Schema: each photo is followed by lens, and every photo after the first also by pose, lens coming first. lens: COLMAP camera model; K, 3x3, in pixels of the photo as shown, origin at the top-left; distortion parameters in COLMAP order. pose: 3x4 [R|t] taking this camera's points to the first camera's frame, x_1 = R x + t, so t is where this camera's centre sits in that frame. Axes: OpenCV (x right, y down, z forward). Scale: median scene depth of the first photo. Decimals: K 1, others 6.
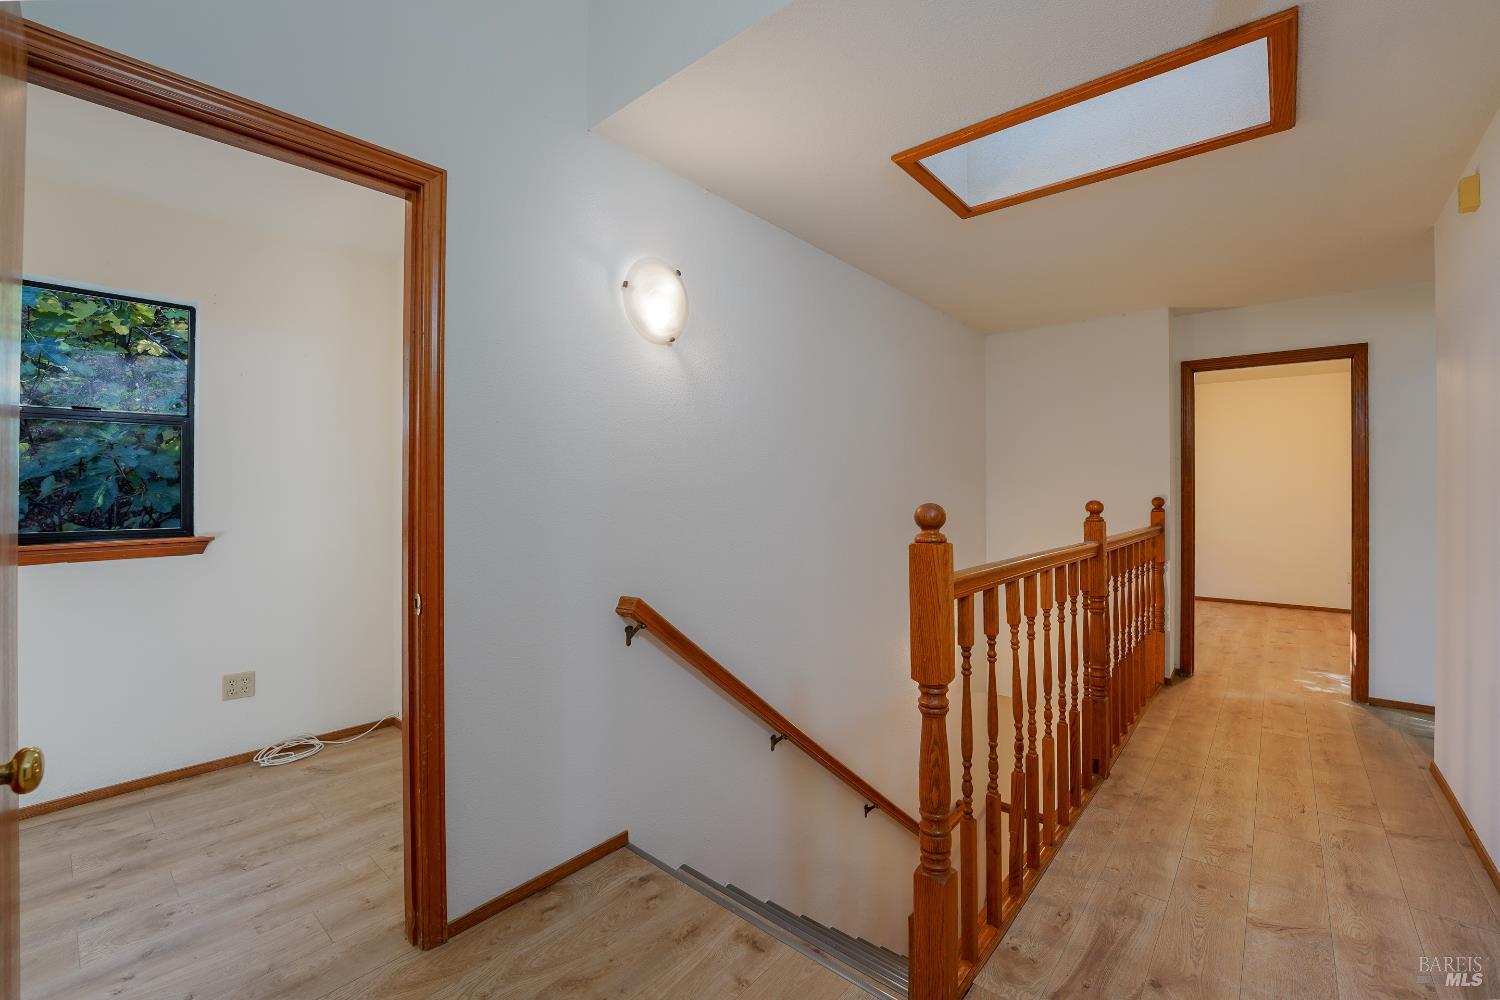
lens RADIAL K [[626.4, 0, 741.3], [0, 626.4, 485.8], [0, 0, 1]] dist [-0.019715, 0.000296]
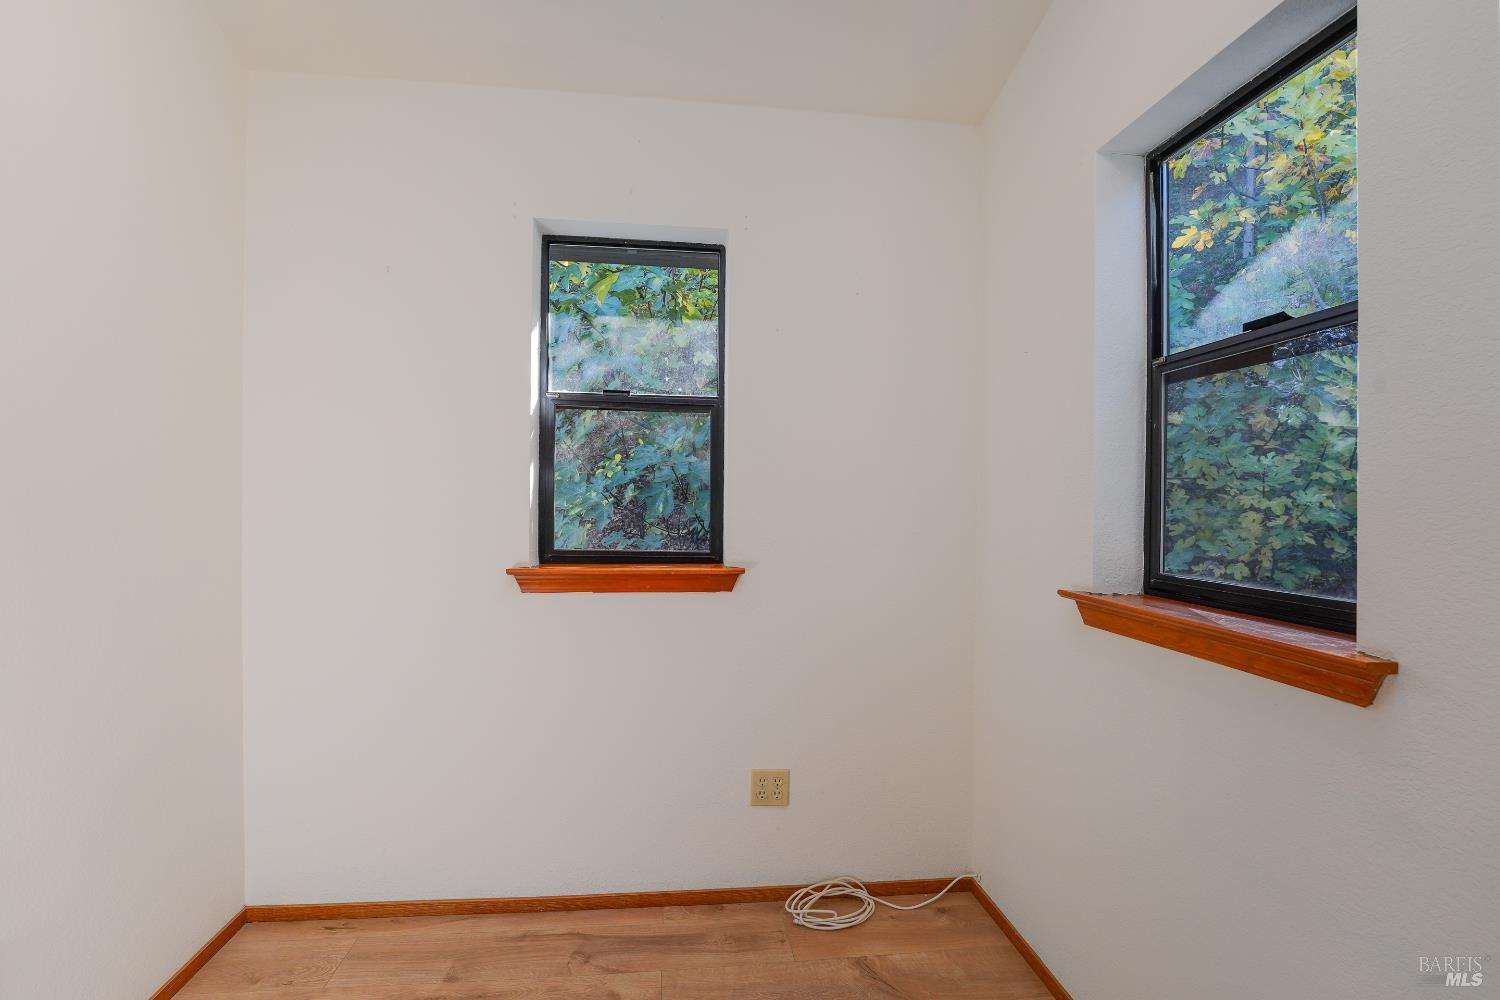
lens RADIAL K [[646.3, 0, 750.0], [0, 646.3, 500.0], [0, 0, 1]] dist [-0.017618, -0.000167]
pose [[0.754024, 0.011569, -0.656745, -0.368727], [-0.008371, 0.999933, 0.008004, 0.001238], [0.656793, -0.000537, 0.754071, 0.450372]]
